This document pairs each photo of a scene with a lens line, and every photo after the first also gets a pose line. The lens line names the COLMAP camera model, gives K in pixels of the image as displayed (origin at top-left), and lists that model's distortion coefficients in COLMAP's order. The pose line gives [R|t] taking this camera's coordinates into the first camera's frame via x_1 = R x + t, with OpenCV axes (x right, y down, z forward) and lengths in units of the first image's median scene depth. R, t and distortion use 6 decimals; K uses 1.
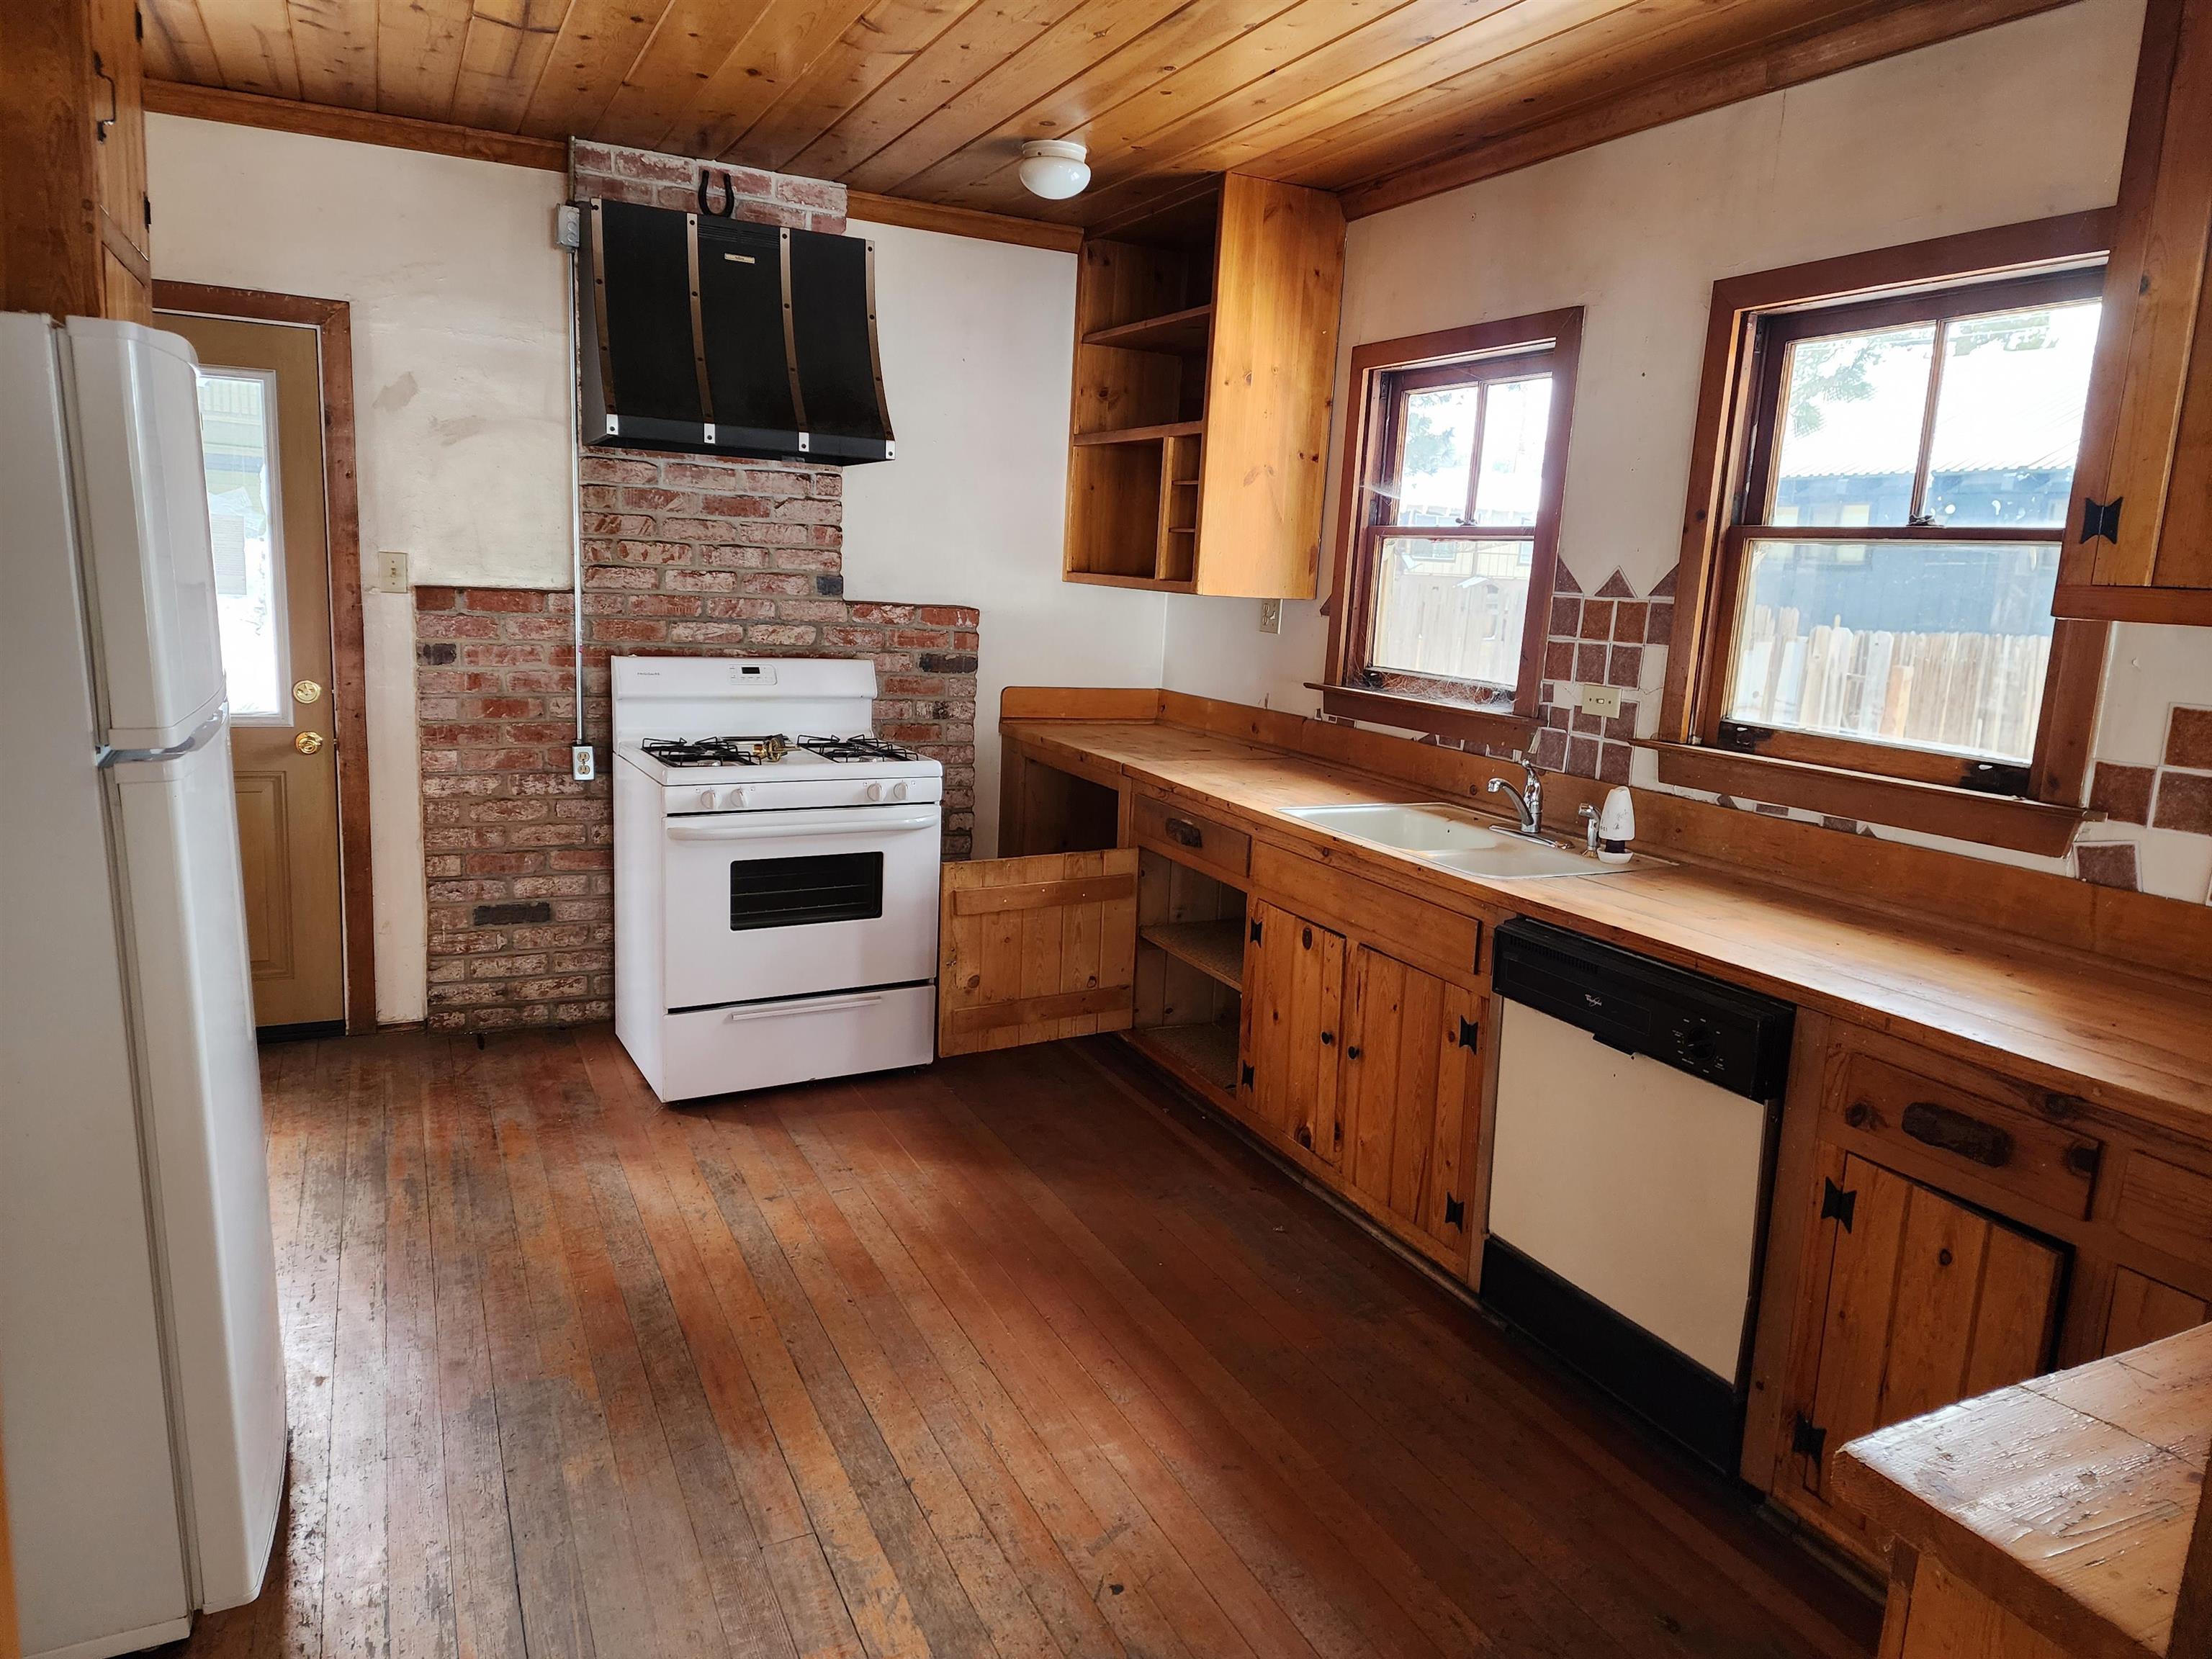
lens RADIAL K [[1464.0, 0, 1125.7], [0, 1464.0, 815.3], [0, 0, 1]] dist [0.077666, -0.054716]
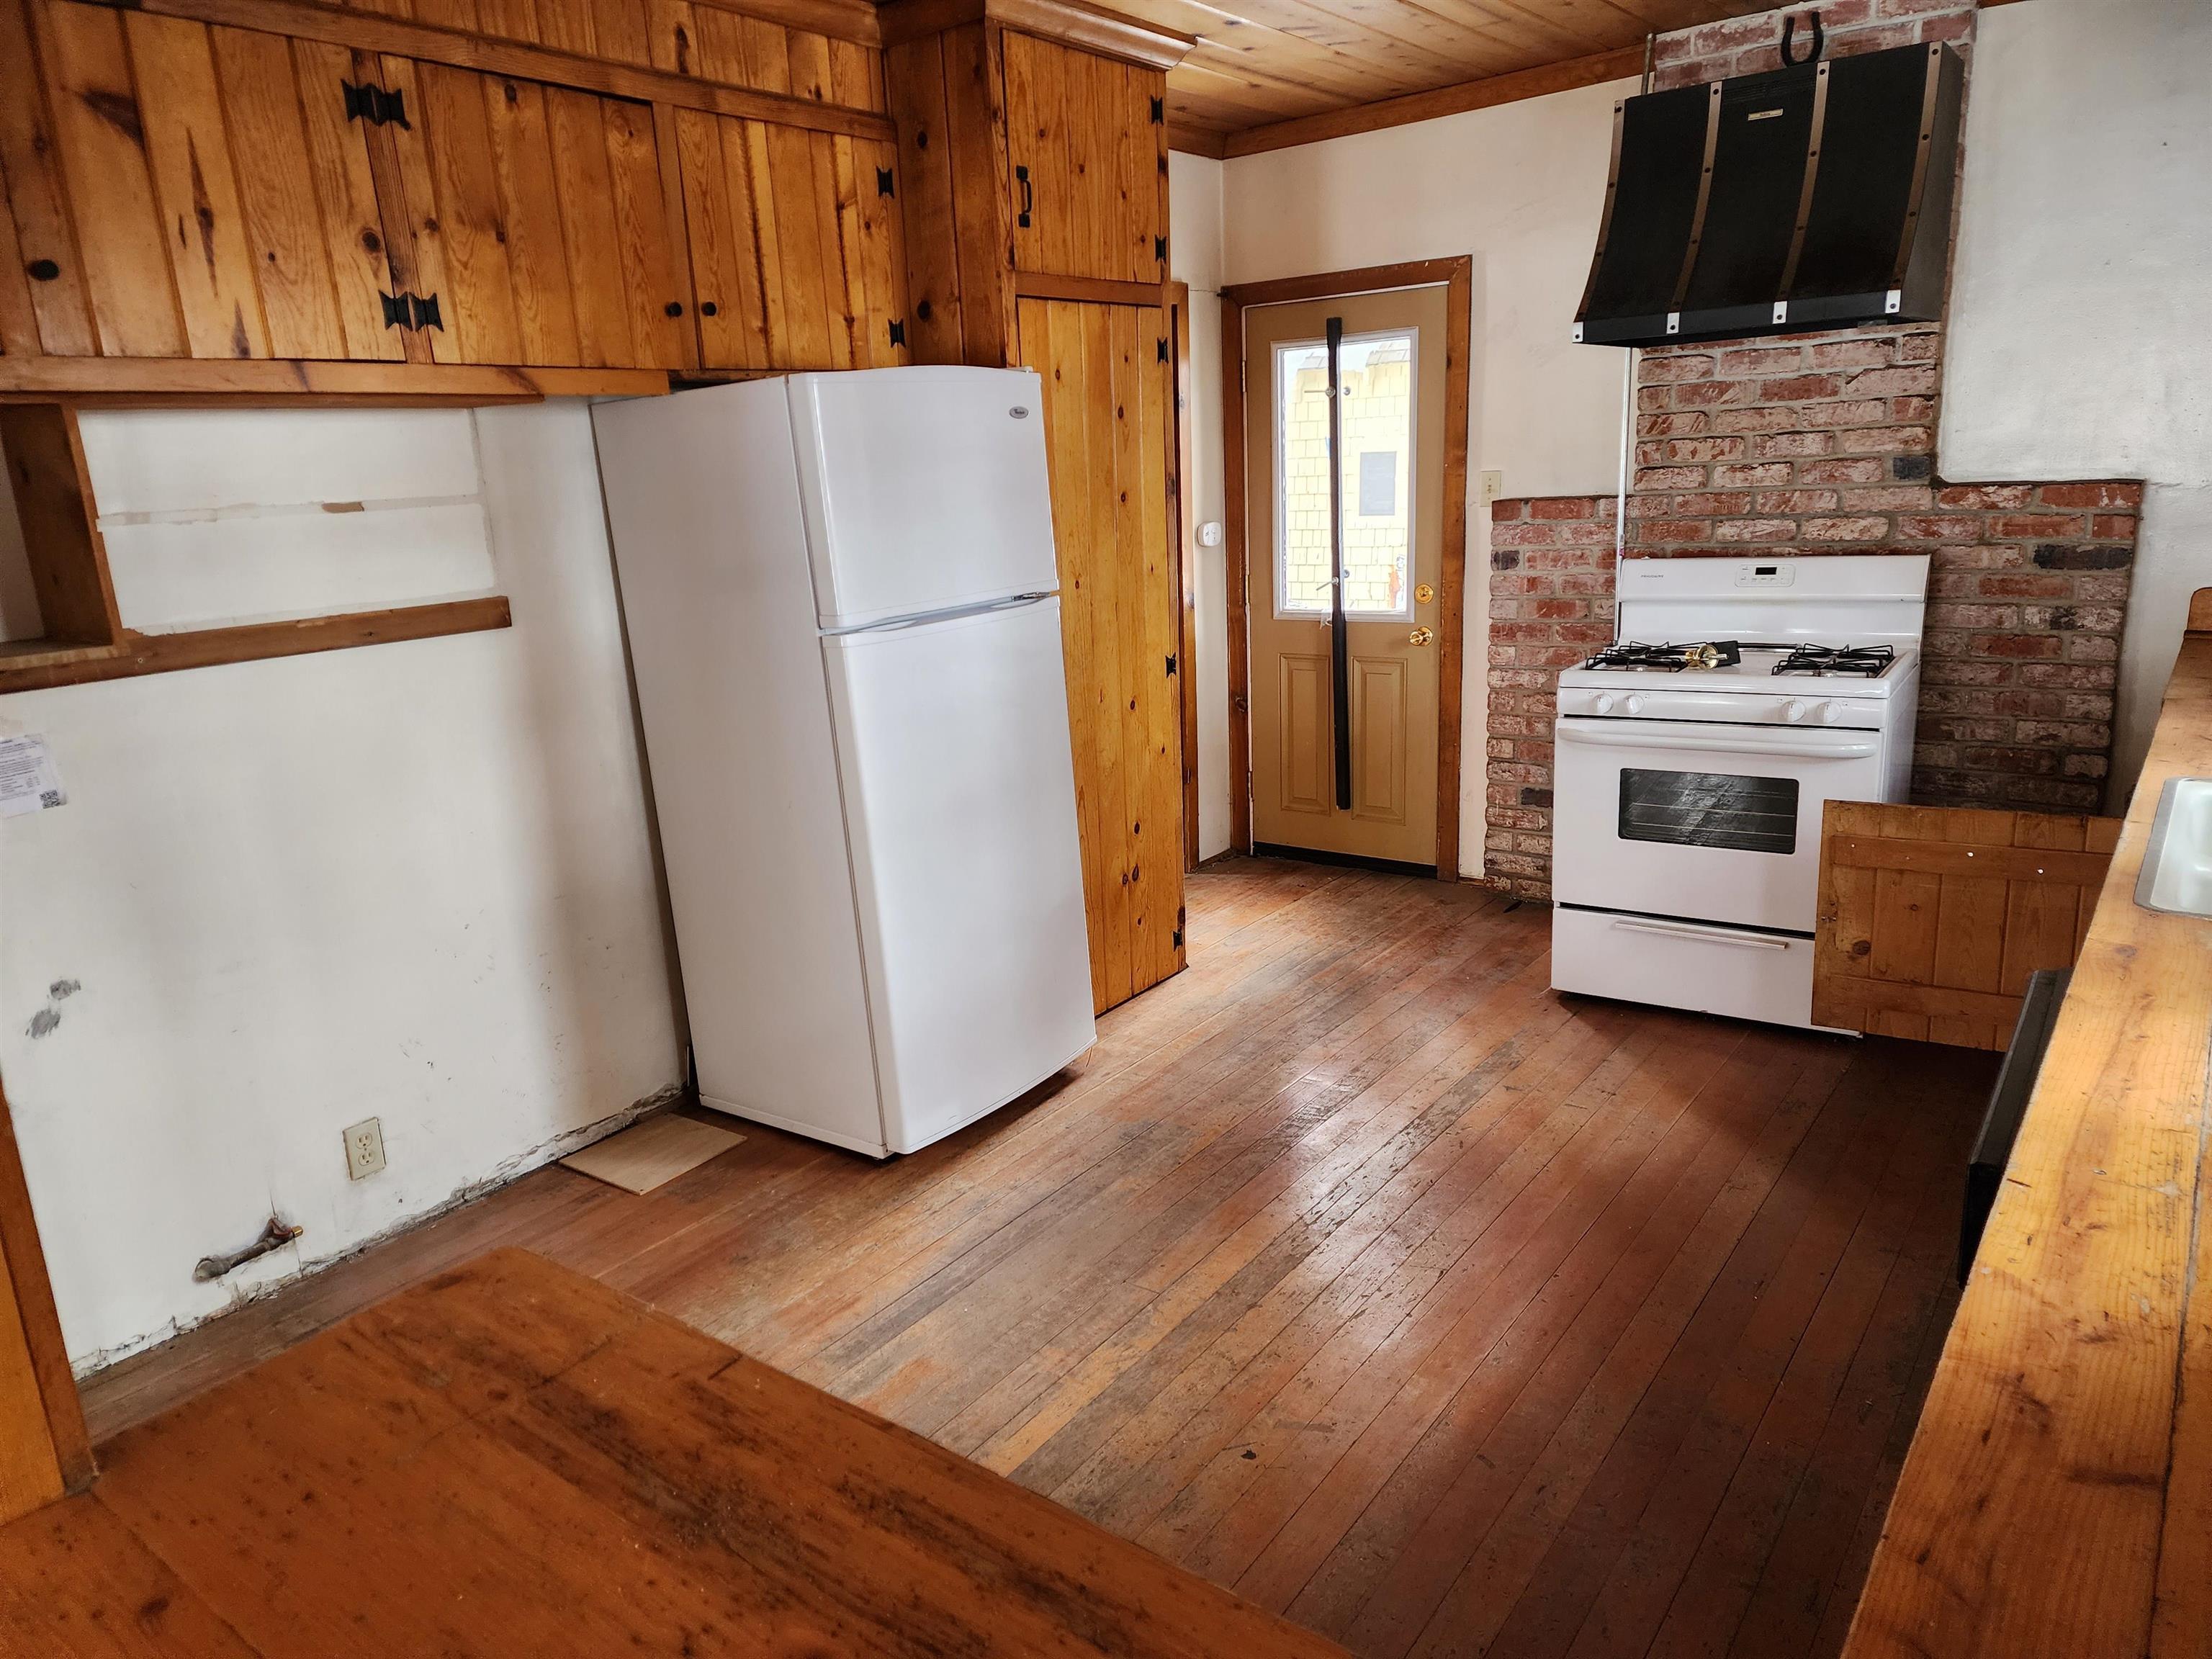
lens RADIAL K [[1464.0, 0, 1094.4], [0, 1464.0, 822.2], [0, 0, 1]] dist [0.077666, -0.054716]
pose [[0.442389, 0.147129, -0.884672, 0.422499], [-0.082069, 0.988953, 0.123433, -0.024265], [0.893060, 0.017999, 0.449577, 0.218604]]
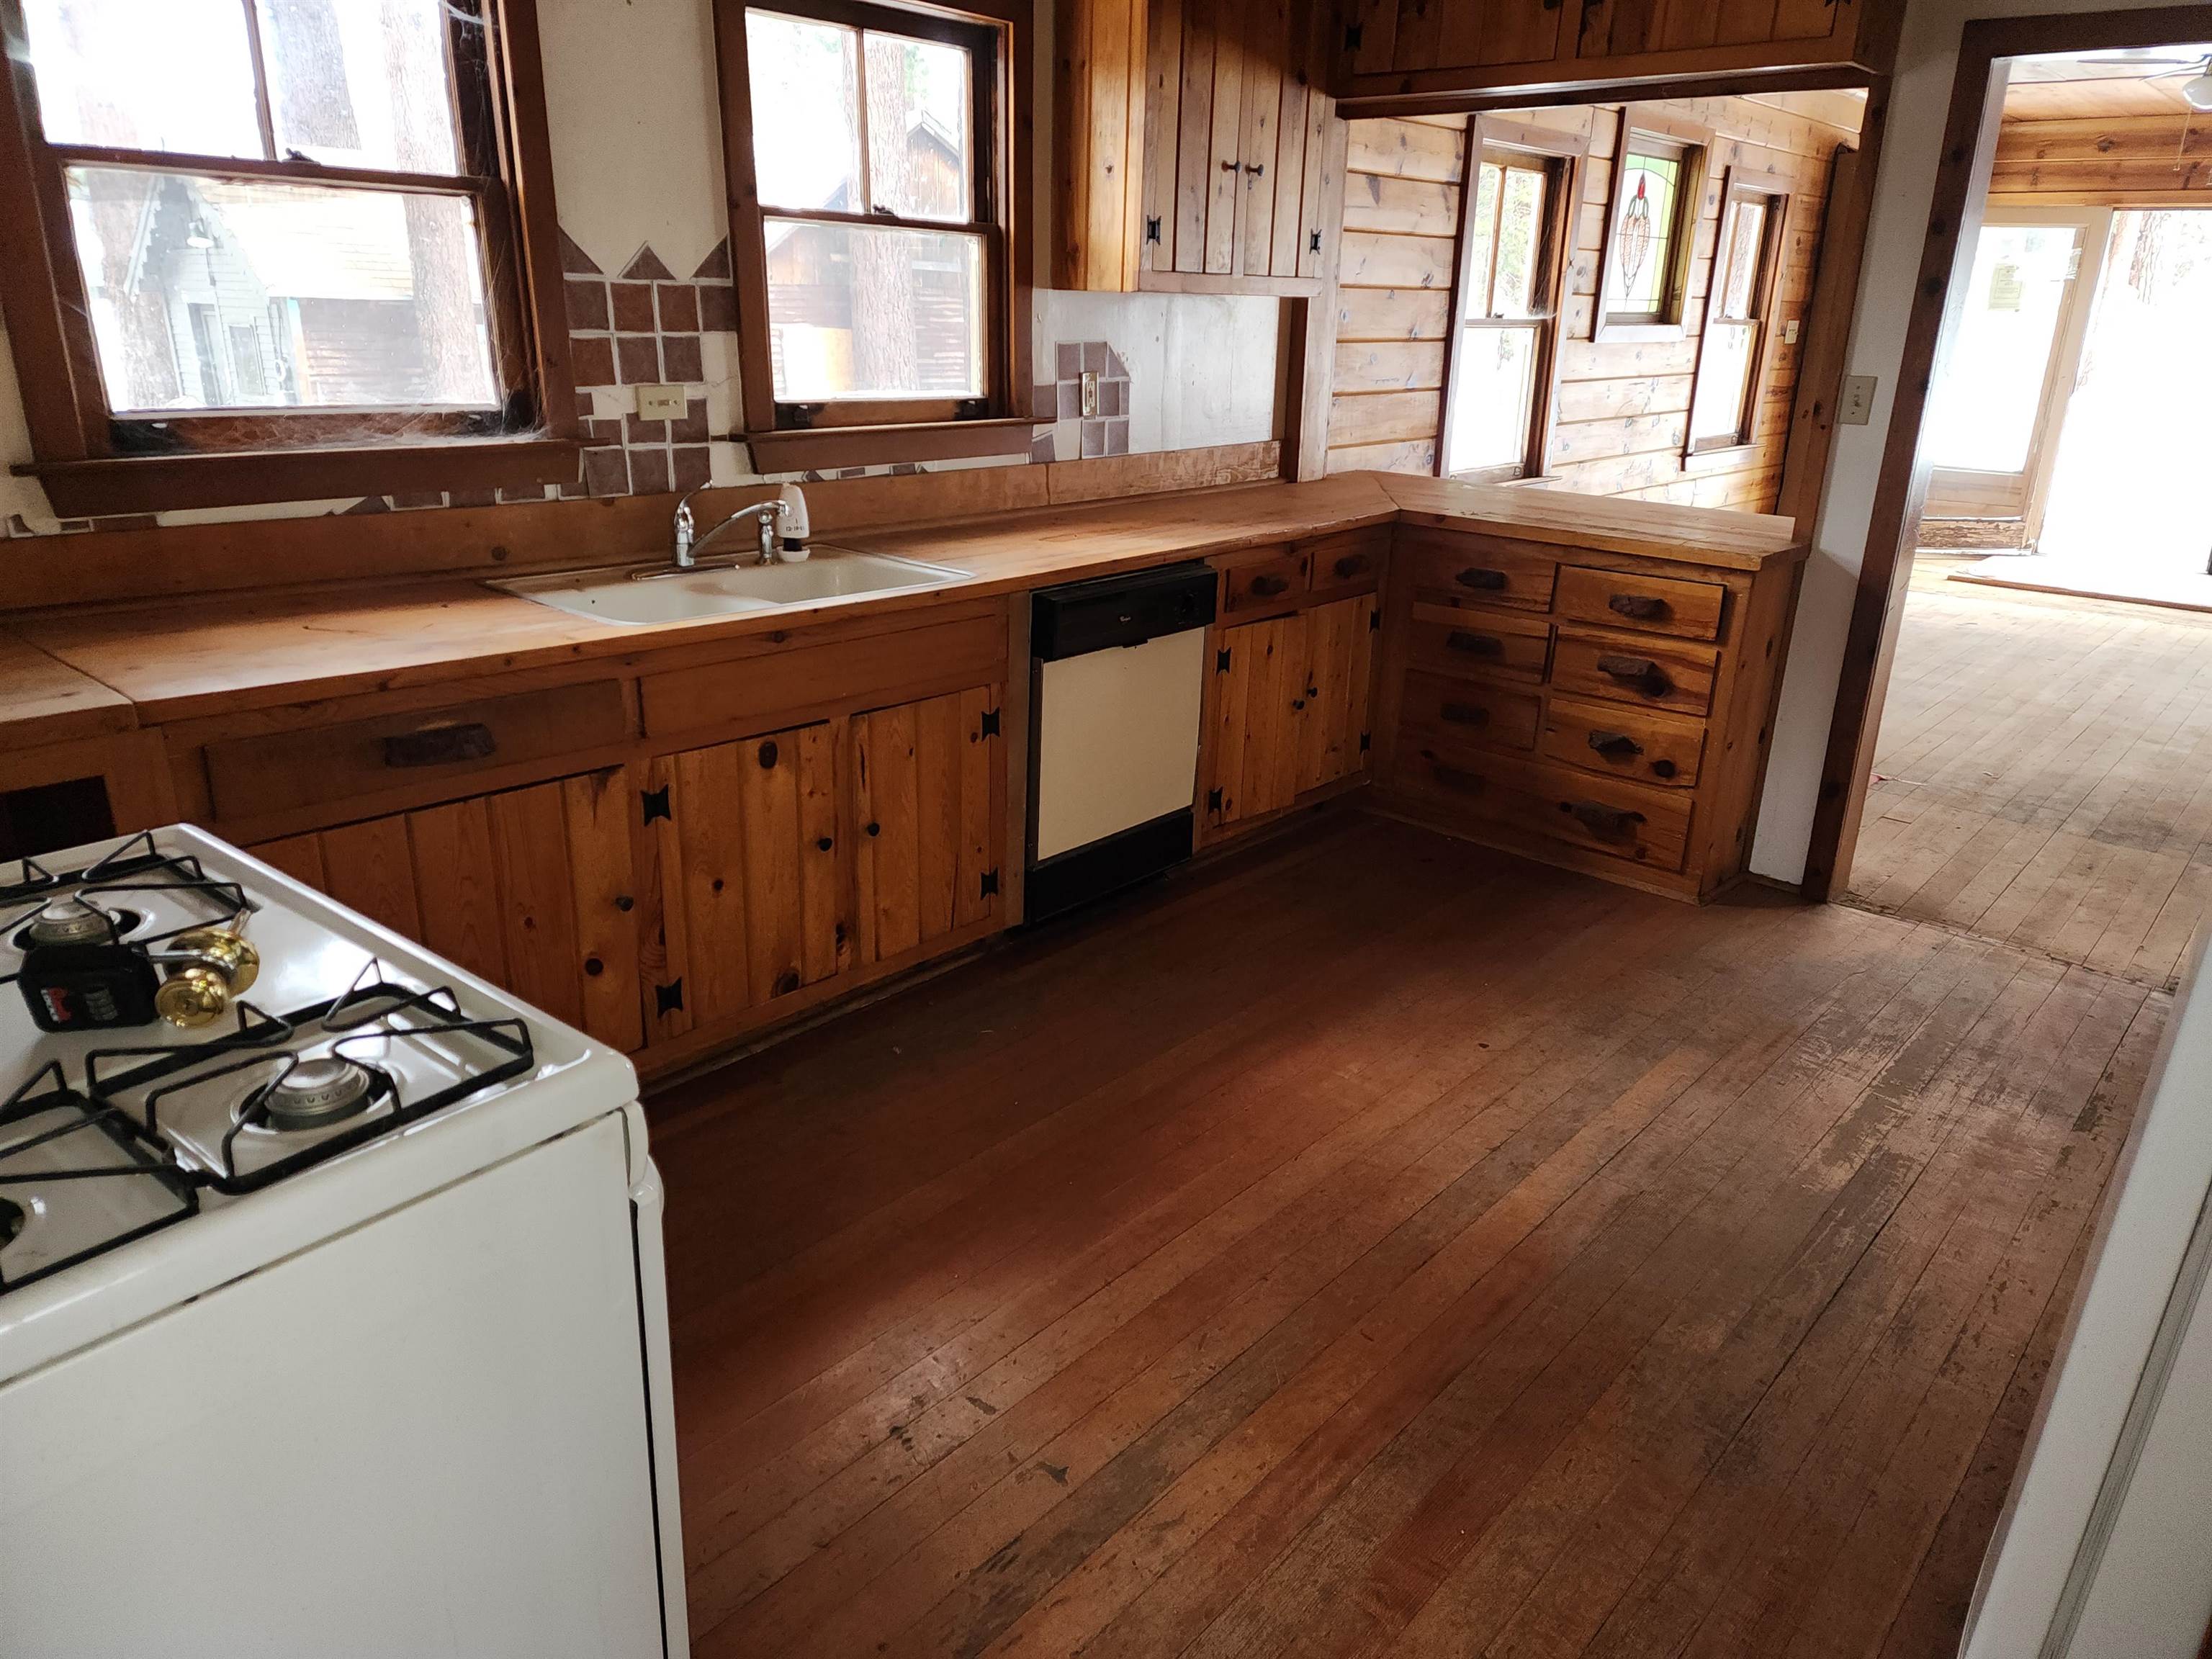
lens RADIAL K [[1464.0, 0, 1092.6], [0, 1464.0, 818.2], [0, 0, 1]] dist [0.077666, -0.054716]
pose [[-0.364914, -0.362127, 0.857731, -0.520524], [0.115785, 0.896457, 0.427736, -0.168016], [-0.923814, 0.255399, -0.285201, 0.880634]]
